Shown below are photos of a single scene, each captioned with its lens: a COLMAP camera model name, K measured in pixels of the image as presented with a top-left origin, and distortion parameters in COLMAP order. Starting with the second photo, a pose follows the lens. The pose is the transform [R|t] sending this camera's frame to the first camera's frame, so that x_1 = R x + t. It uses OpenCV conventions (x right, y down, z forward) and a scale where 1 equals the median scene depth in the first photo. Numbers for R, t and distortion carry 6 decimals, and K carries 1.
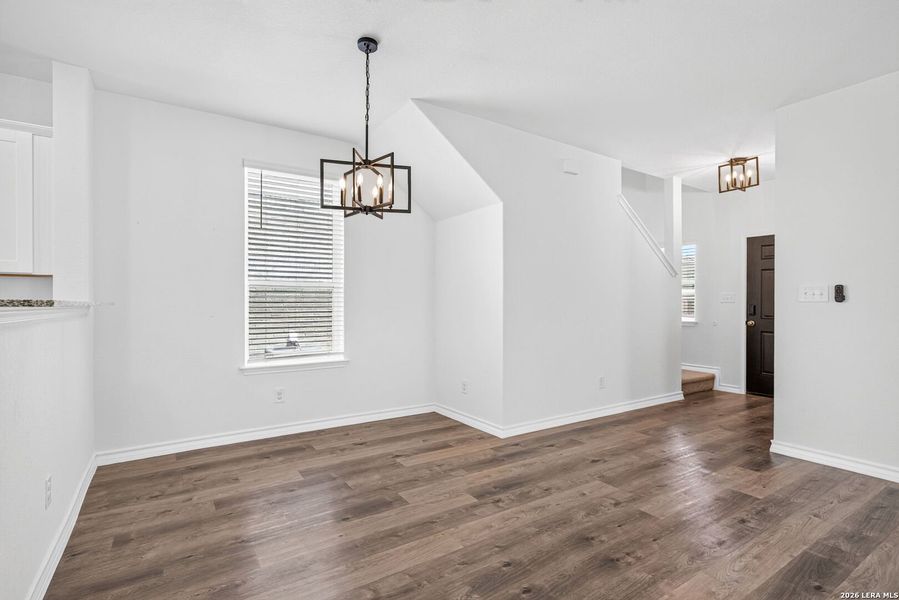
lens RADIAL K [[433.6, 0, 451.4], [0, 433.6, 308.4], [0, 0, 1]] dist [-0.008643, -0.000105]
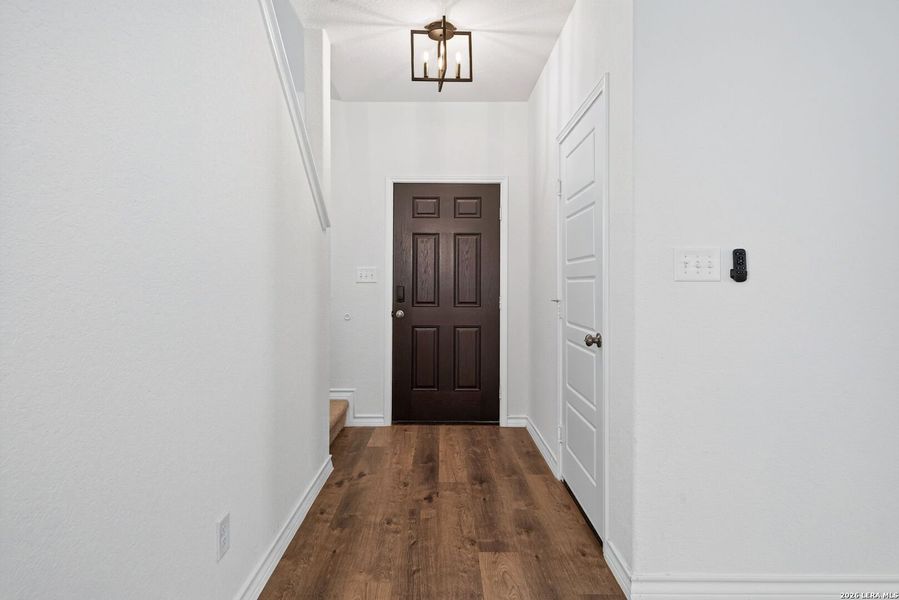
lens RADIAL K [[517.7, 0, 442.1], [0, 517.7, 278.5], [0, 0, 1]] dist [0.004711, -0.002677]
pose [[0.560058, 0.011837, 0.828369, 0.158972], [0.005510, 0.999823, -0.018012, -0.008620], [-0.828435, 0.014652, 0.559894, 0.913868]]
